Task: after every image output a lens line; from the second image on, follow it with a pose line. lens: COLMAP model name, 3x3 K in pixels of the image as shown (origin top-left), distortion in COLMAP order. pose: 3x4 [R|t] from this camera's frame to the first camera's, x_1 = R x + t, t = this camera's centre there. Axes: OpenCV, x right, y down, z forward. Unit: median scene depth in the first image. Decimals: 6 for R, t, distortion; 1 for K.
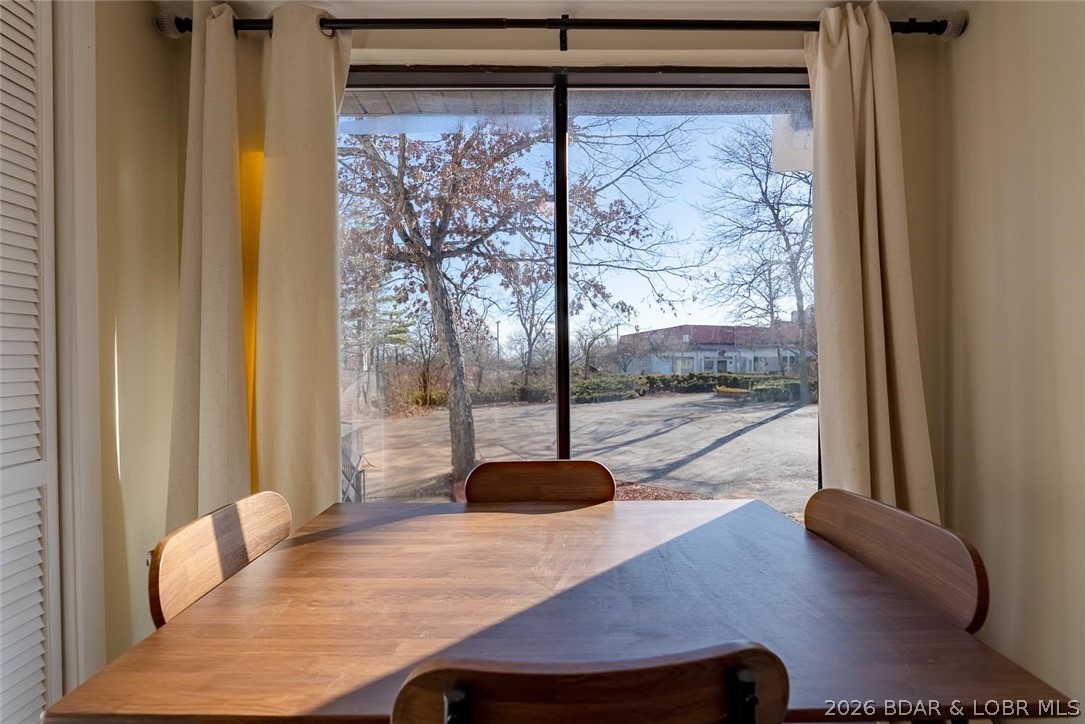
lens RADIAL K [[494.4, 0, 541.9], [0, 494.4, 359.3], [0, 0, 1]] dist [-0.023919, 0.011932]
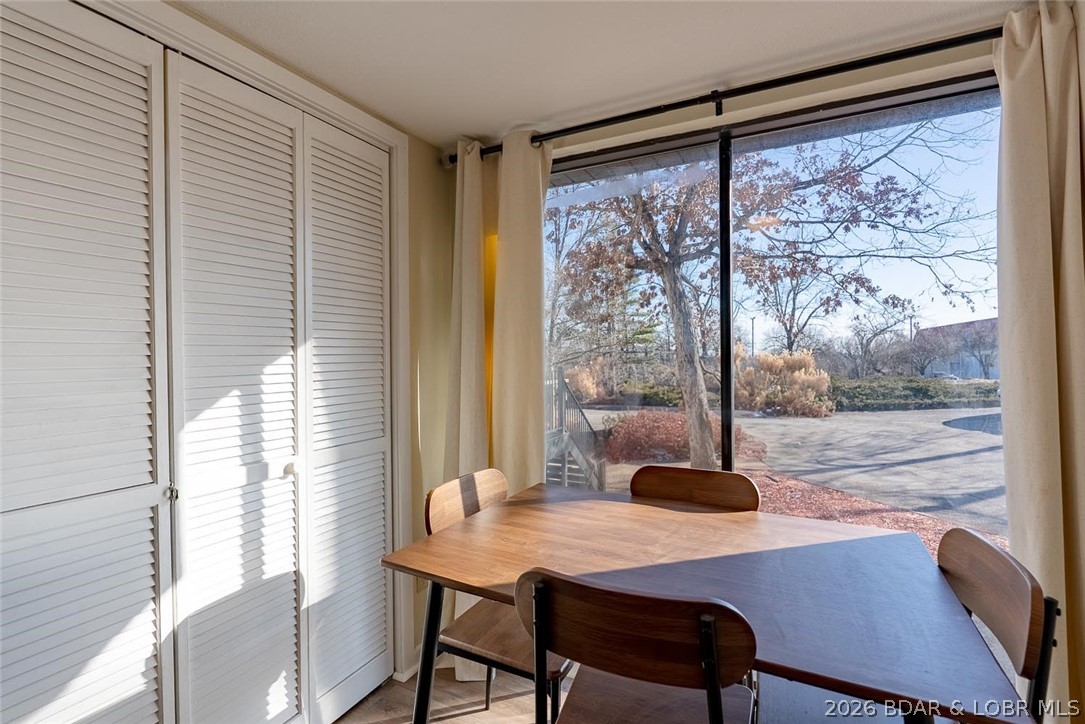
lens RADIAL K [[494.4, 0, 545.1], [0, 494.4, 360.1], [0, 0, 1]] dist [-0.023919, 0.011932]
pose [[0.881127, 0.008974, -0.472794, 0.303434], [-0.005971, 0.999951, 0.007852, -0.080473], [0.472842, -0.004096, 0.881138, -0.270932]]
